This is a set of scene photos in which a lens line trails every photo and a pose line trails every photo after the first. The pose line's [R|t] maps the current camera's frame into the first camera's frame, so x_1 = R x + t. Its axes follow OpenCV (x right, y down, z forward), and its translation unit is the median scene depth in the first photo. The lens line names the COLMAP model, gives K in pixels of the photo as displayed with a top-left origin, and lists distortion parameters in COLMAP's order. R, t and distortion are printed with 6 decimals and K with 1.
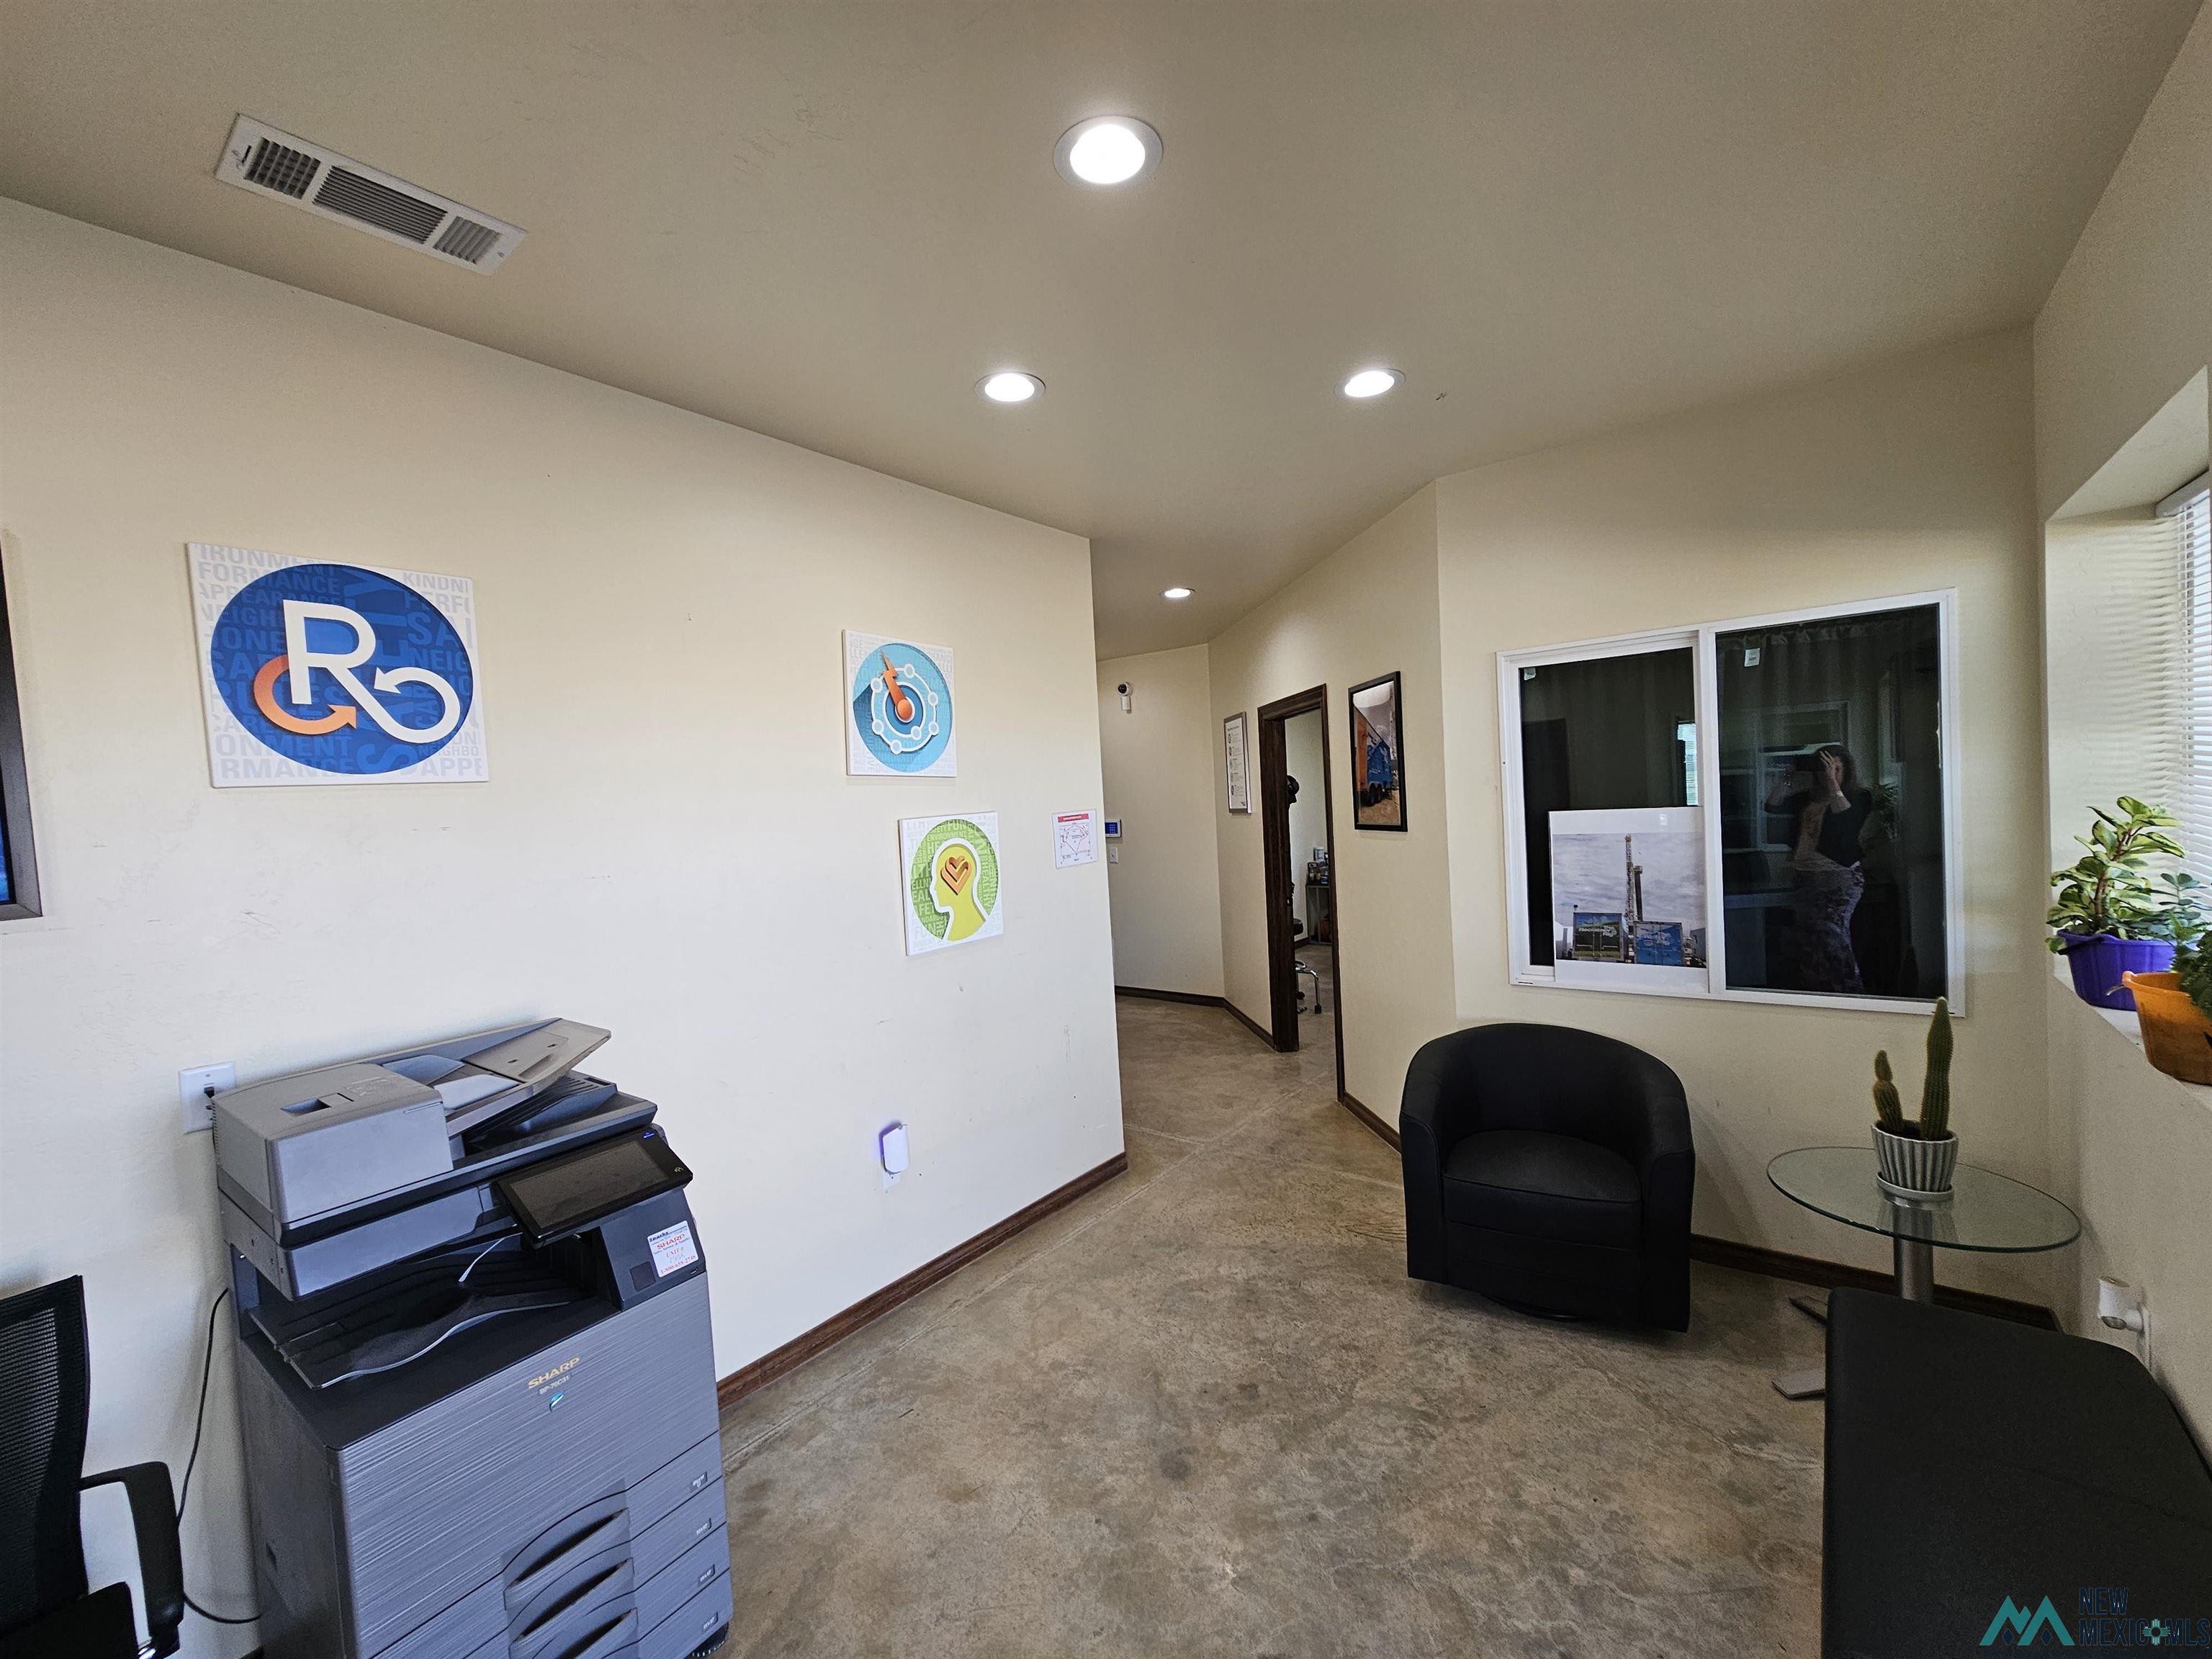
lens RADIAL K [[901.6, 0, 1111.8], [0, 901.6, 831.1], [0, 0, 1]] dist [0.001975, 0.002971]
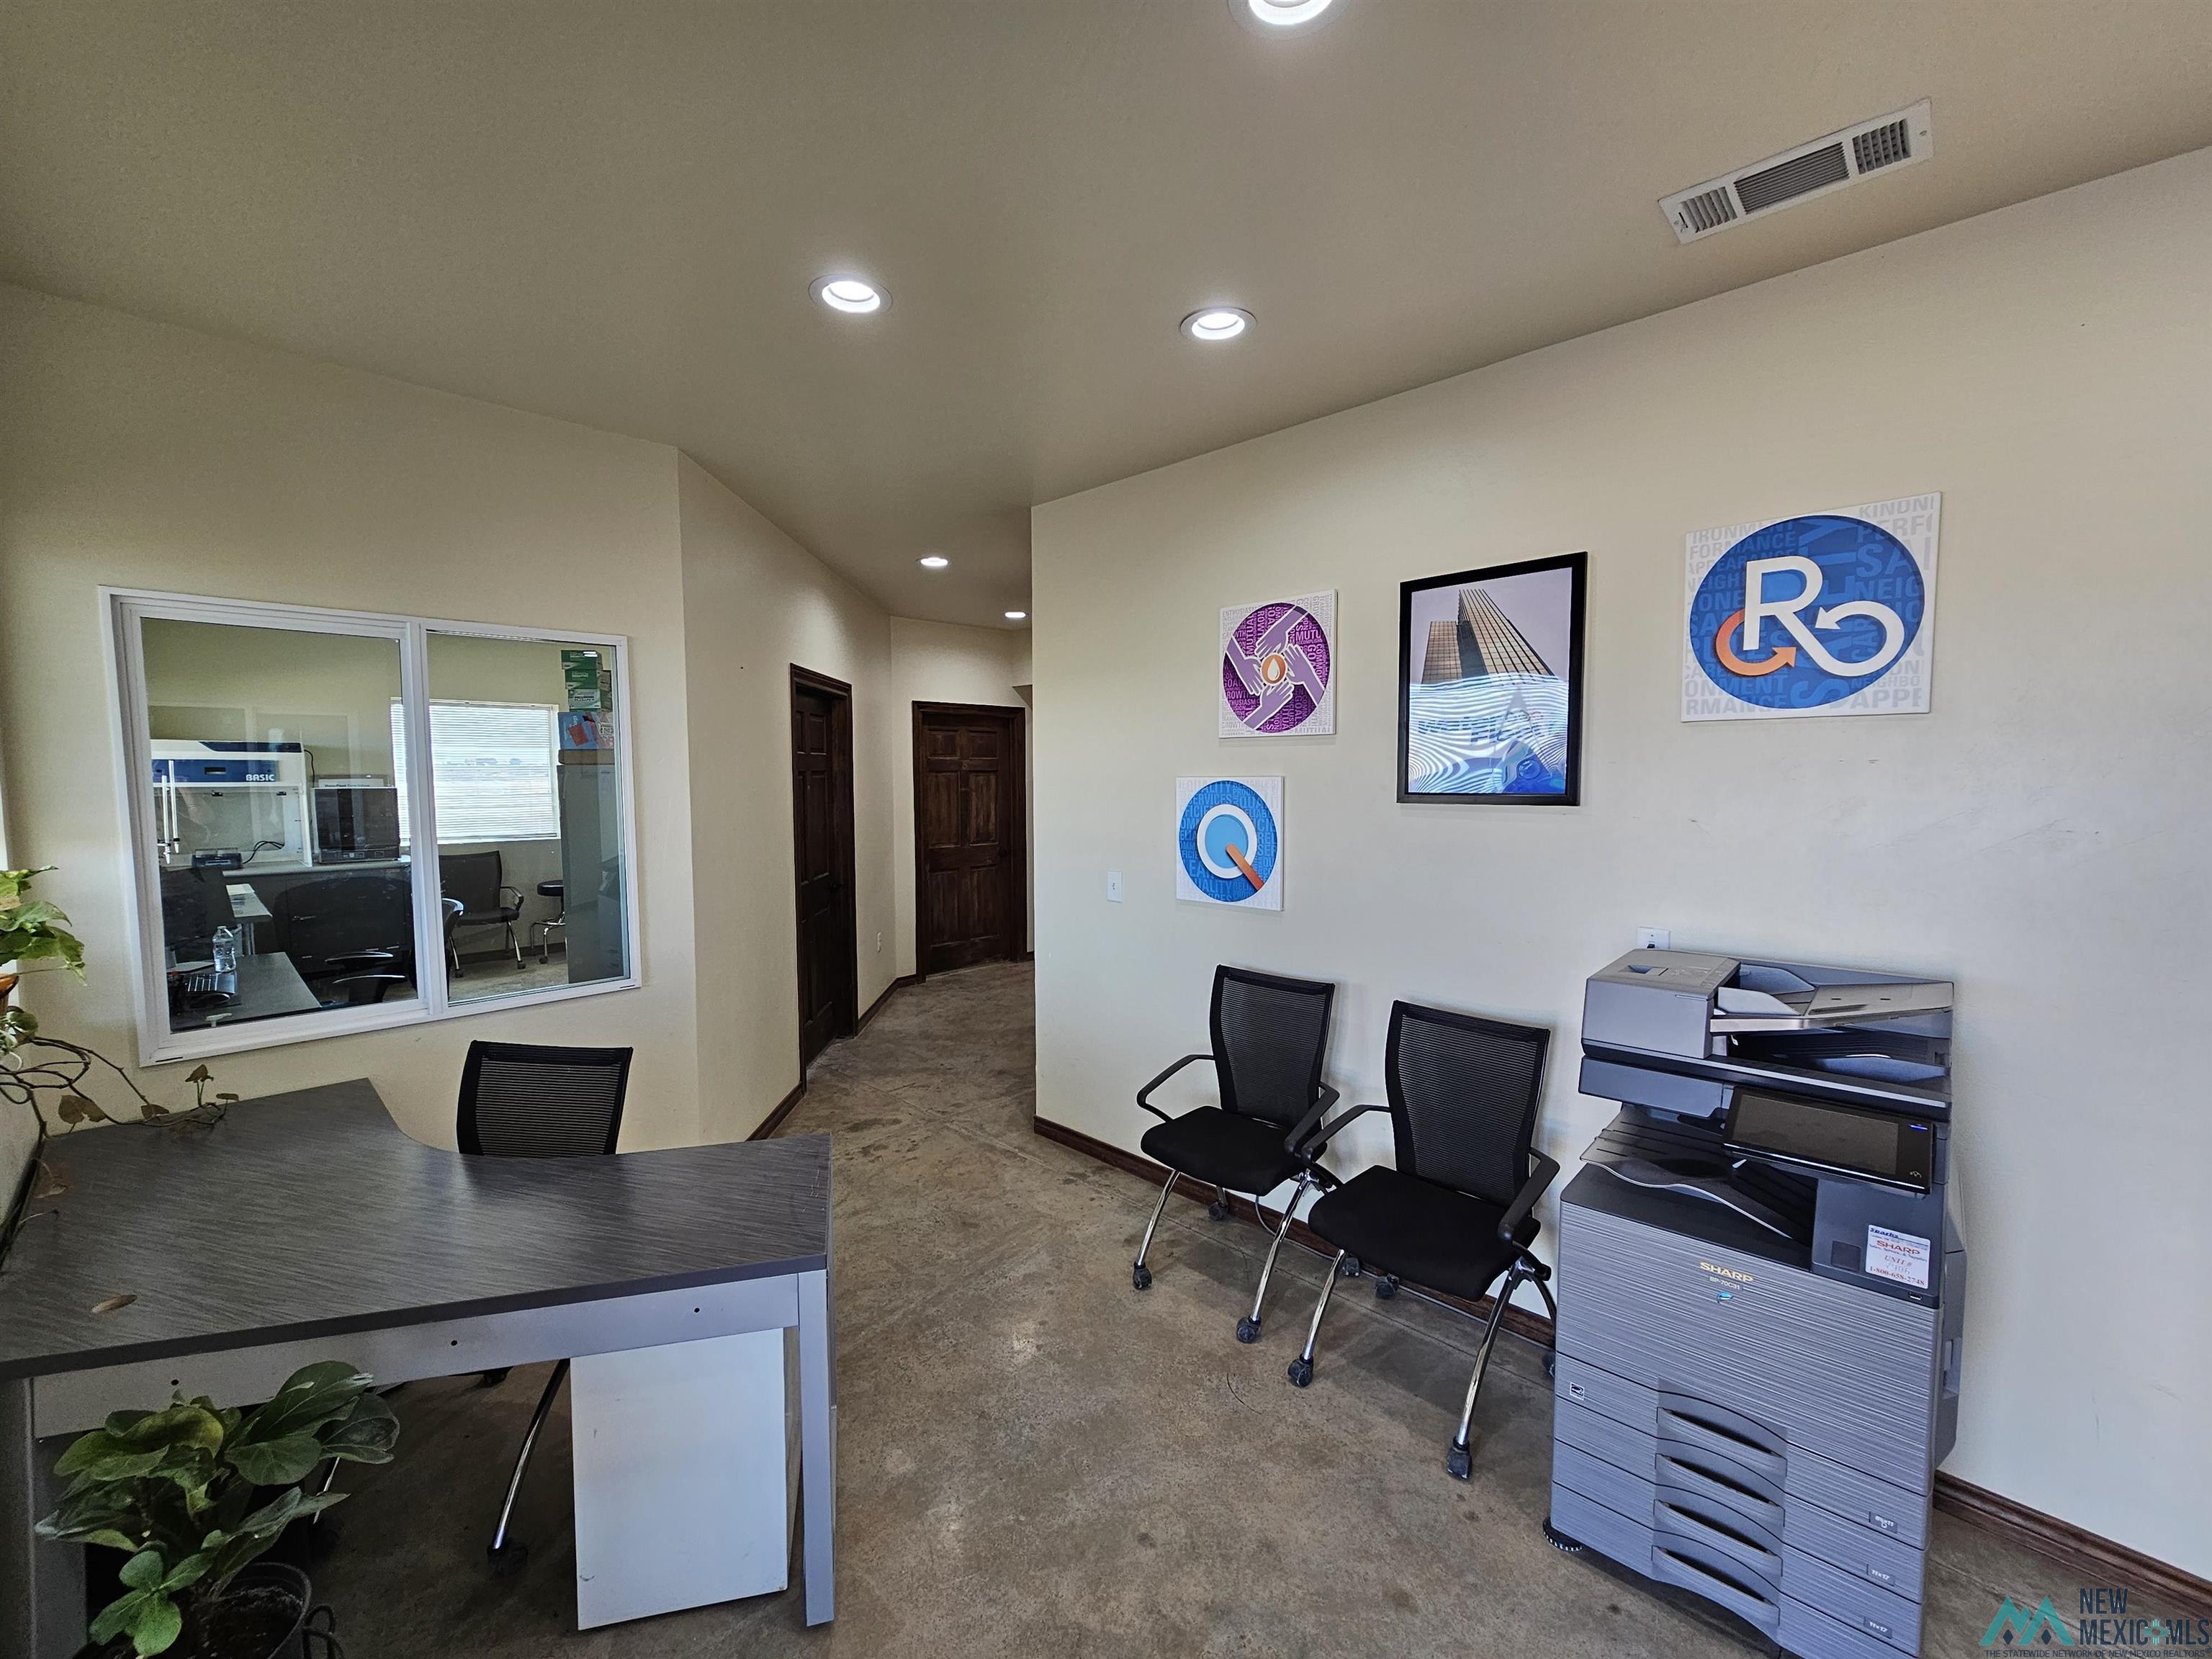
lens RADIAL K [[901.6, 0, 1095.1], [0, 901.6, 834.3], [0, 0, 1]] dist [0.001975, 0.002971]
pose [[-0.093125, 0.130193, -0.987106, 0.368140], [-0.030577, 0.990572, 0.133535, -0.033093], [0.995185, 0.042619, -0.088266, 0.263094]]
